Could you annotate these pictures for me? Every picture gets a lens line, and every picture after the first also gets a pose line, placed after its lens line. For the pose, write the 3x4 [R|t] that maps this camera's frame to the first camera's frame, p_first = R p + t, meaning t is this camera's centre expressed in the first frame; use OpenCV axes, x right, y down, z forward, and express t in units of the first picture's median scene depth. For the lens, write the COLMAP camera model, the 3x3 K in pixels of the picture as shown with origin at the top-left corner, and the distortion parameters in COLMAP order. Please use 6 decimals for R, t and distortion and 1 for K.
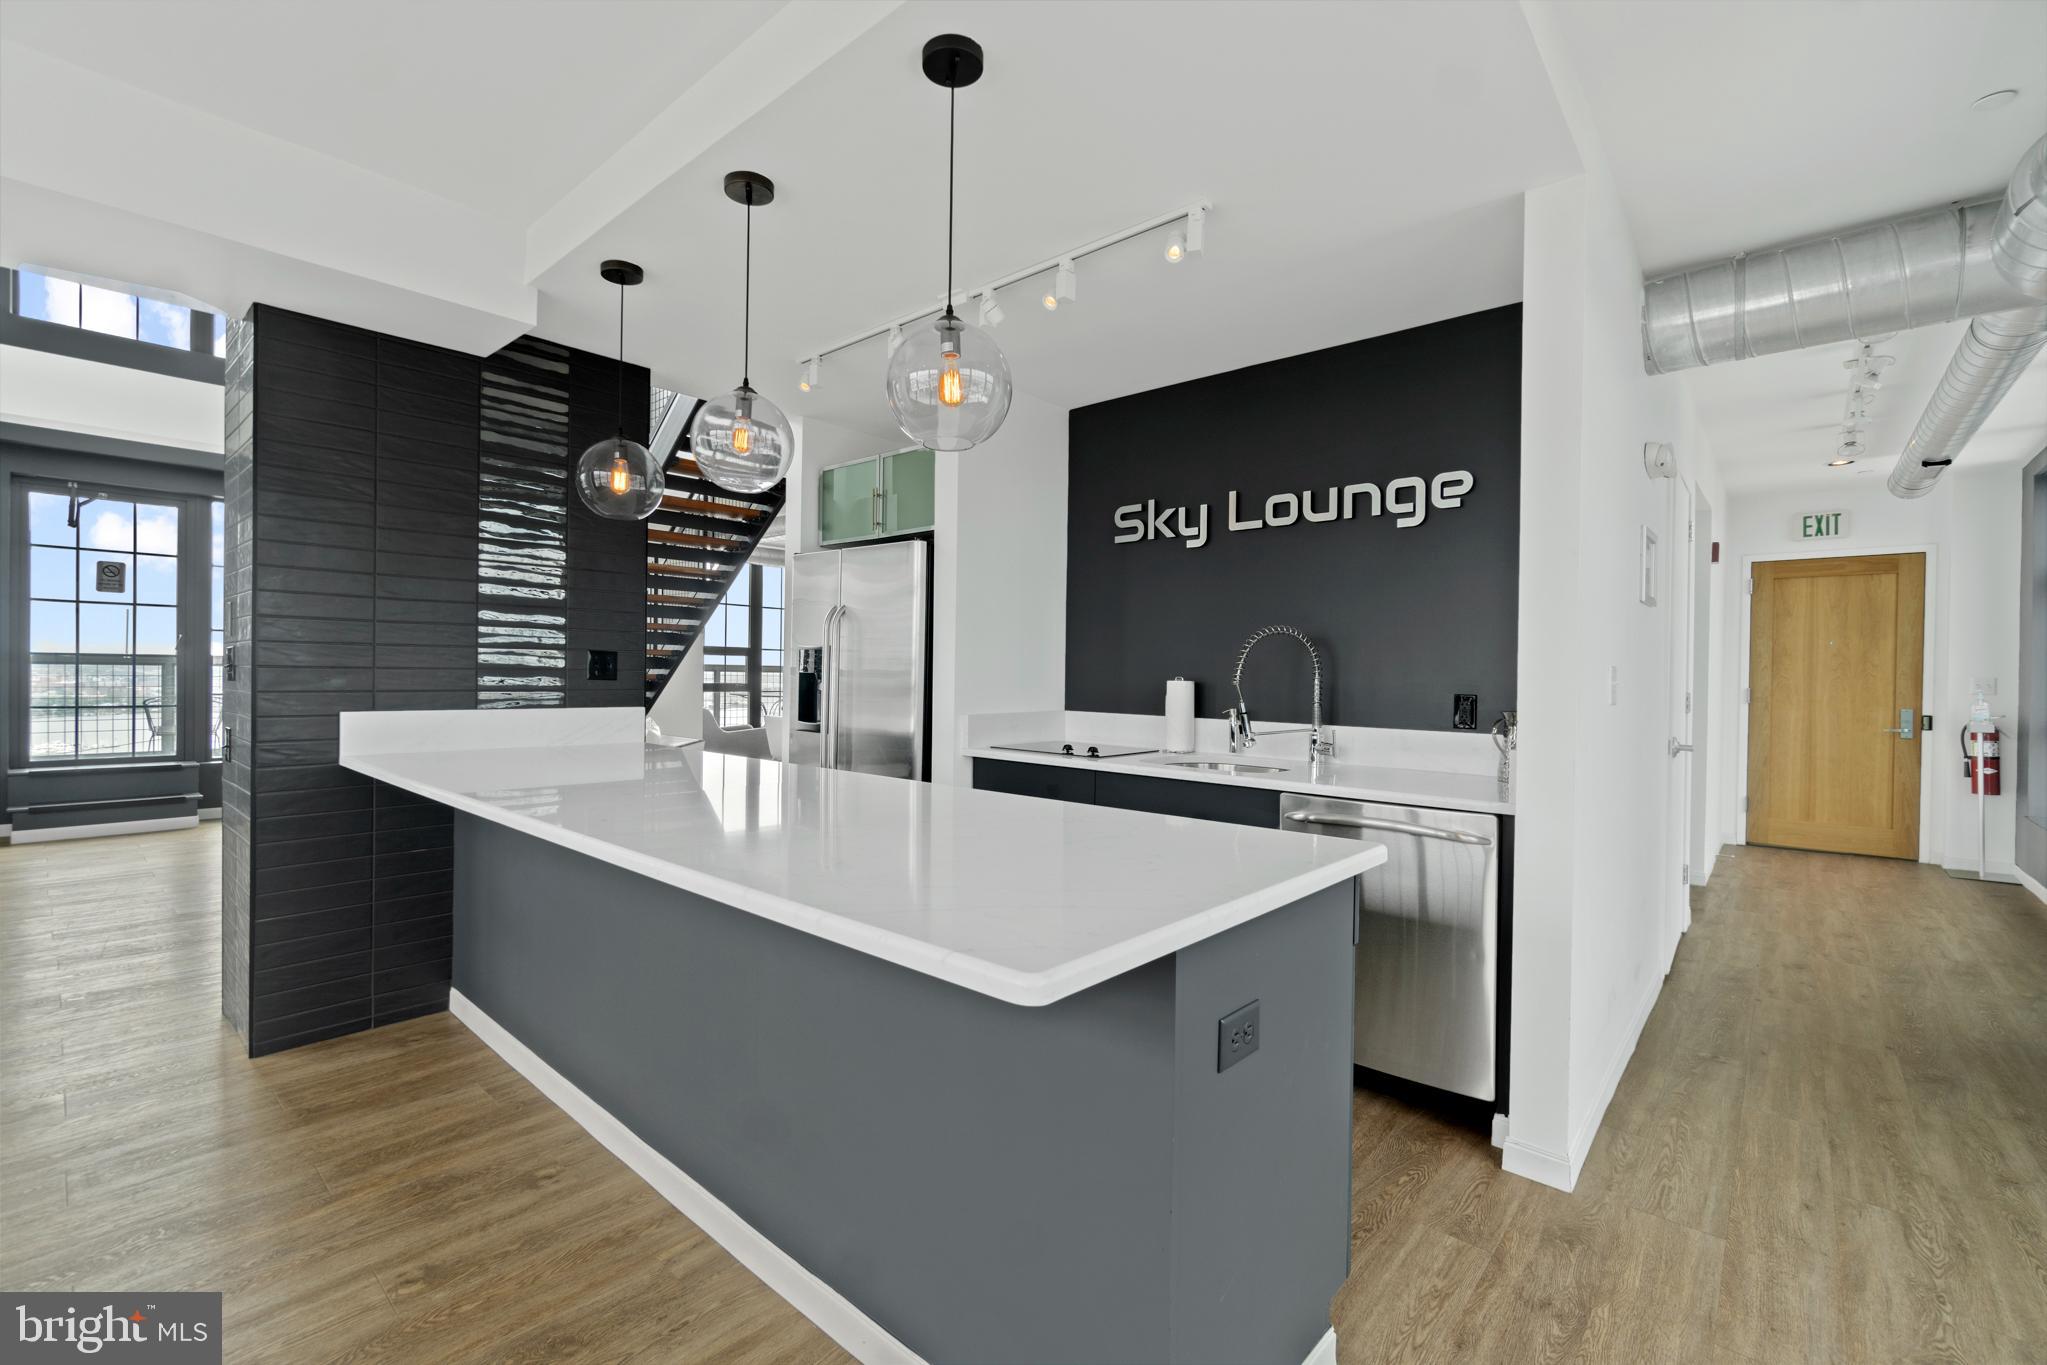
lens RADIAL K [[868.9, 0, 1023.5], [0, 868.9, 682.5], [0, 0, 1]] dist [-0.003881, -0.000614]
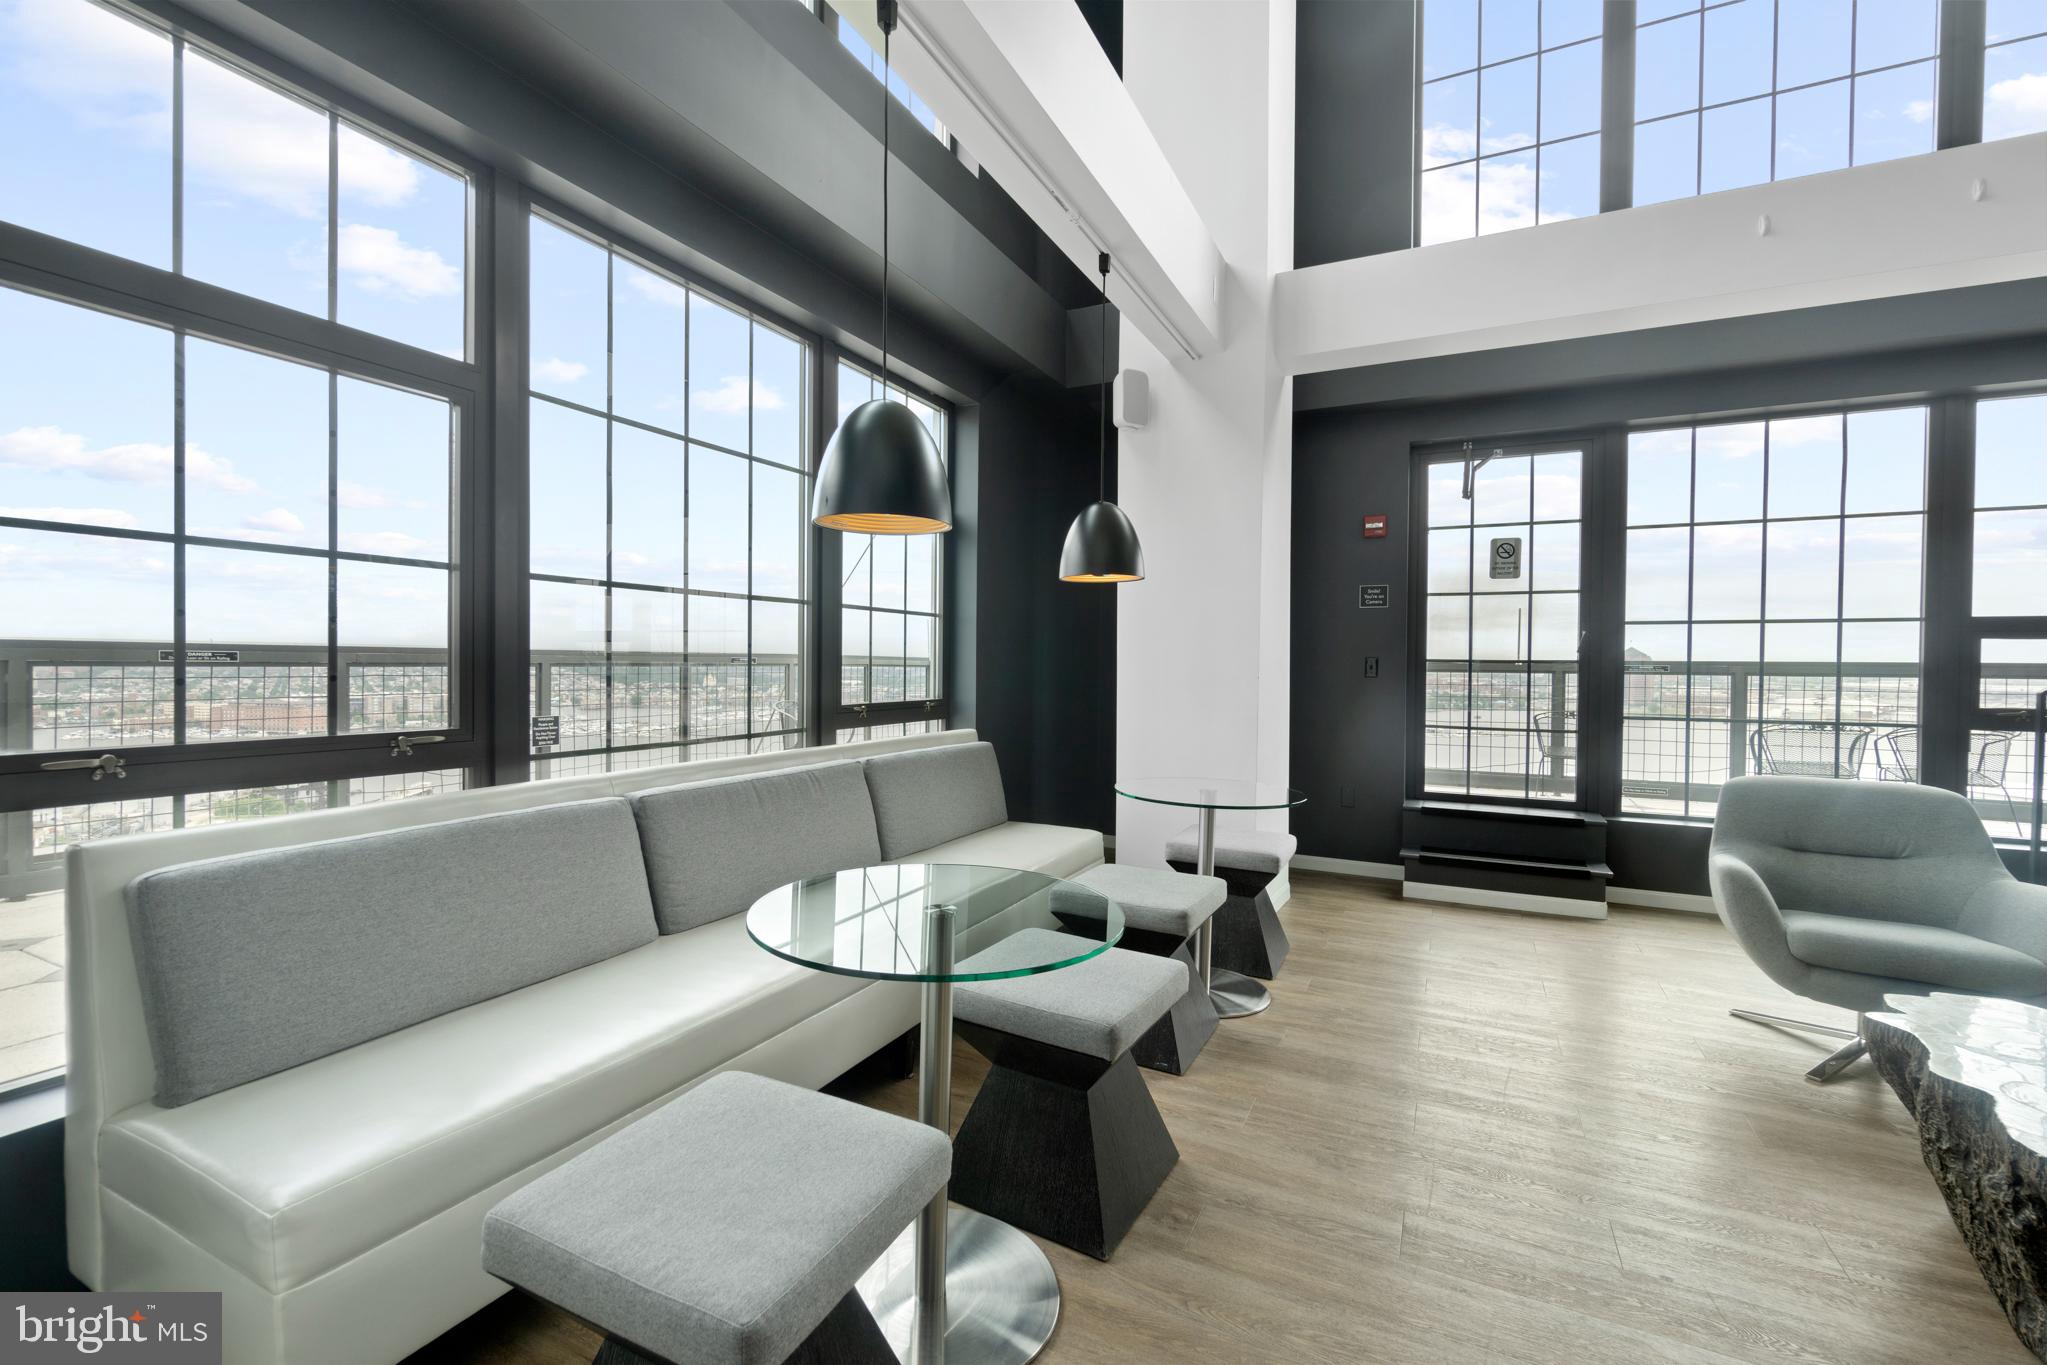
lens RADIAL K [[879.0, 0, 1015.6], [0, 879.0, 677.0], [0, 0, 1]] dist [-0.000525, 0.000097]
pose [[0.256643, 0.000172, -0.966506, -0.419839], [-0.011792, 0.999926, -0.002953, -0.010393], [0.966434, 0.012155, 0.256626, 0.387221]]
